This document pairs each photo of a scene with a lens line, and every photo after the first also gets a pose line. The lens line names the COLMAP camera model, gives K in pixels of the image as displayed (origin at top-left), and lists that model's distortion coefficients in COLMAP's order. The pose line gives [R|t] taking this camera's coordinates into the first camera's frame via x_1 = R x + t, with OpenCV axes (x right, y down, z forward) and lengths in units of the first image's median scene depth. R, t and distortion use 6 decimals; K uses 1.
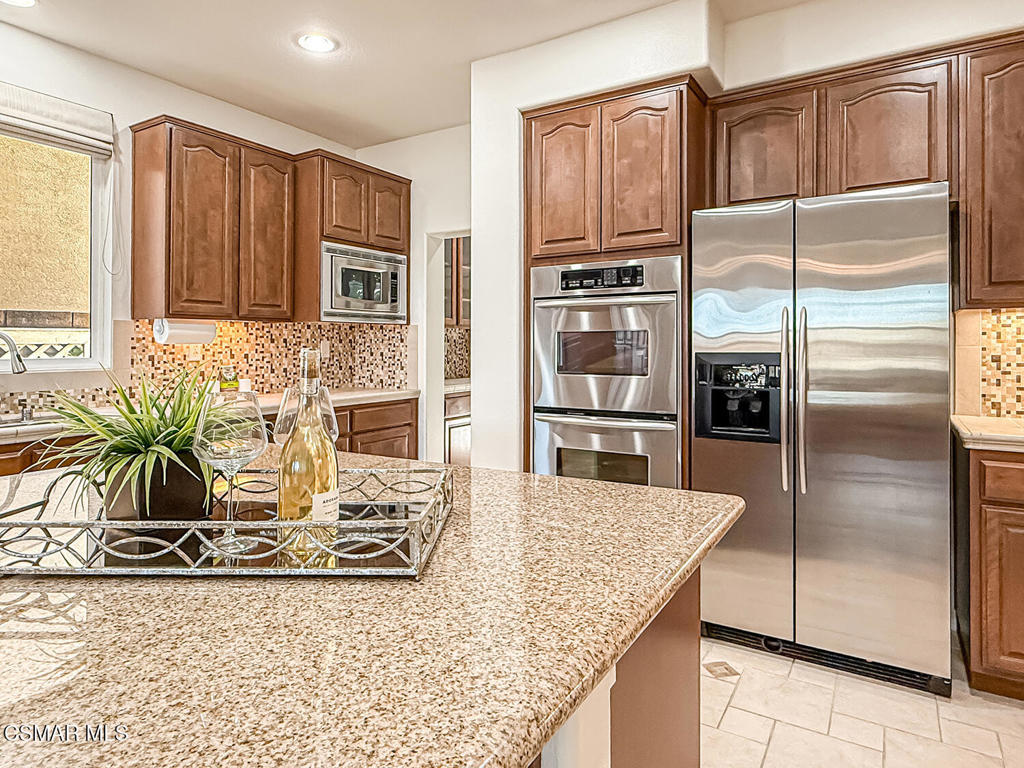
lens RADIAL K [[630.9, 0, 487.6], [0, 630.9, 339.7], [0, 0, 1]] dist [-0.005968, -0.000233]
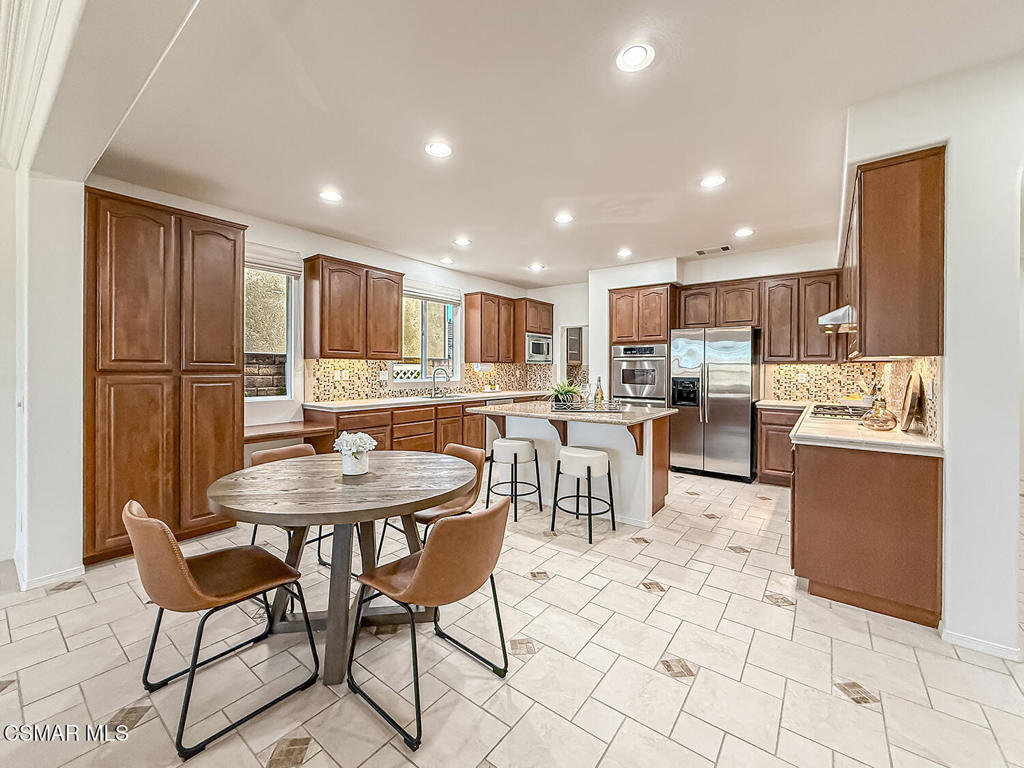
lens RADIAL K [[421.3, 0, 496.7], [0, 421.3, 367.4], [0, 0, 1]] dist [-0.003232, 0.000794]
pose [[0.994589, 0.006856, -0.103660, -0.232796], [-0.006069, 0.999950, 0.007908, -0.029551], [0.103709, -0.007236, 0.994581, -0.864625]]
